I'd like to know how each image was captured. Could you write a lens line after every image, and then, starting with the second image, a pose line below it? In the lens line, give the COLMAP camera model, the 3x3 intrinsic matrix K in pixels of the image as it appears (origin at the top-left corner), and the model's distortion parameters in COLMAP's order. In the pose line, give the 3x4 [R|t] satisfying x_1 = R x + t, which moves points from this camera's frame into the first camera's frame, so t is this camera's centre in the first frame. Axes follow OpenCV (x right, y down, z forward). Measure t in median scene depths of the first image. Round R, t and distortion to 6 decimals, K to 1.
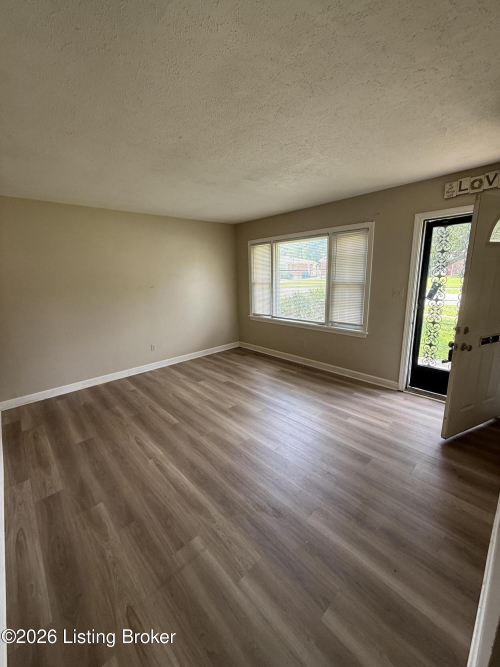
lens RADIAL K [[266.7, 0, 252.1], [0, 266.7, 330.8], [0, 0, 1]] dist [-0.000483, -0.000277]
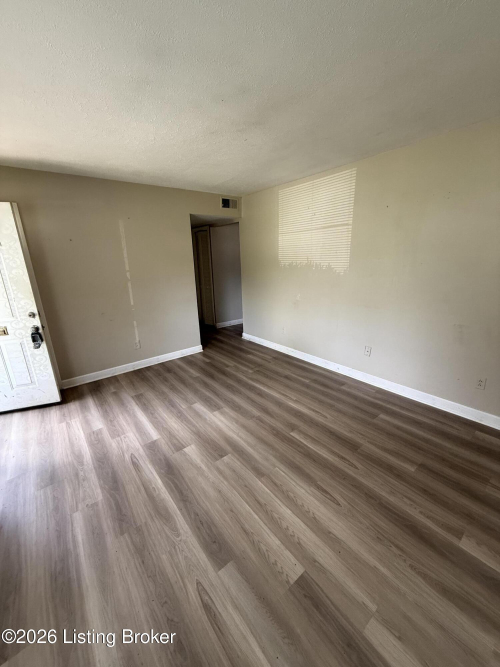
lens RADIAL K [[266.7, 0, 249.4], [0, 266.7, 332.9], [0, 0, 1]] dist [-0.000483, -0.000277]
pose [[-0.994049, 0.036321, 0.102702, -0.244997], [0.080785, 0.878255, 0.471319, -0.330835], [-0.073079, 0.476811, -0.875963, 1.587656]]
